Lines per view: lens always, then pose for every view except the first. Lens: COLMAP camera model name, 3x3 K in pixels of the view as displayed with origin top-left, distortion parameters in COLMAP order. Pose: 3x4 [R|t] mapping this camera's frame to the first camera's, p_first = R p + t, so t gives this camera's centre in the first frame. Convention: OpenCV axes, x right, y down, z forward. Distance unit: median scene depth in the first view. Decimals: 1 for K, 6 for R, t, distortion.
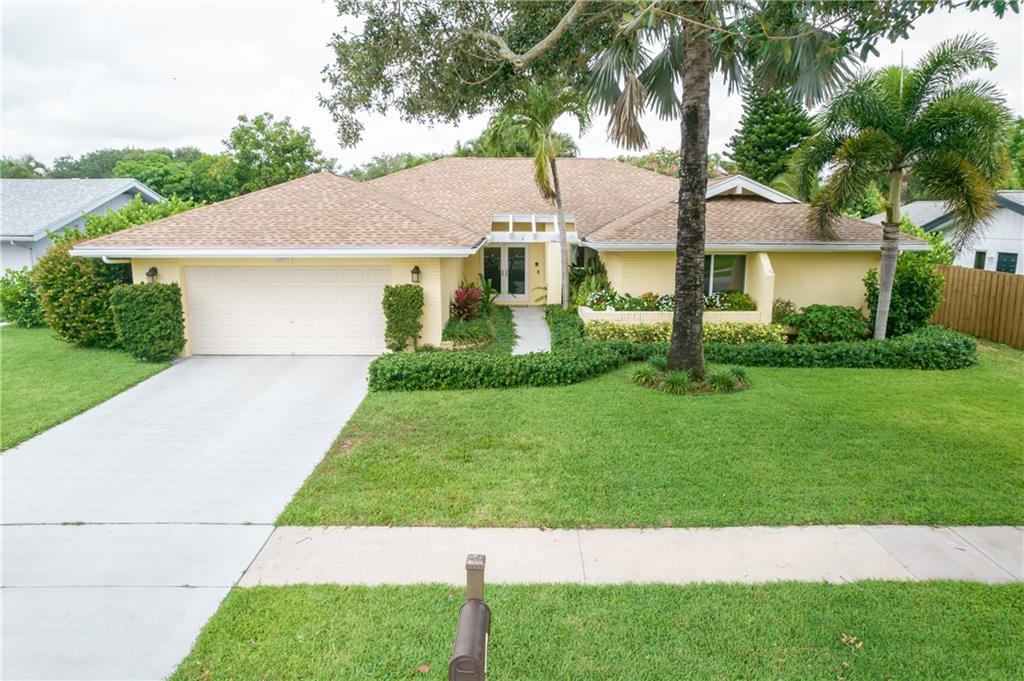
lens RADIAL K [[645.1, 0, 515.7], [0, 645.1, 361.4], [0, 0, 1]] dist [-0.019035, -0.000489]
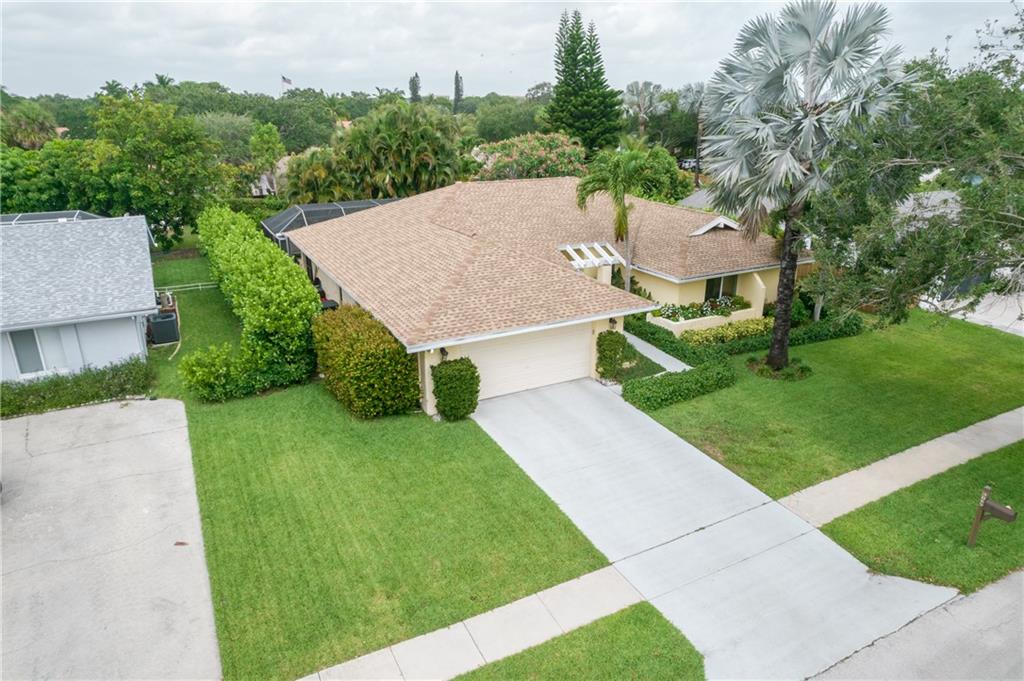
lens RADIAL K [[645.1, 0, 515.7], [0, 645.1, 361.4], [0, 0, 1]] dist [-0.019035, -0.000489]
pose [[0.879971, -0.175288, 0.441503, -0.926598], [0.102105, 0.977498, 0.184585, -0.314681], [-0.463924, -0.117350, 0.878068, -0.195763]]
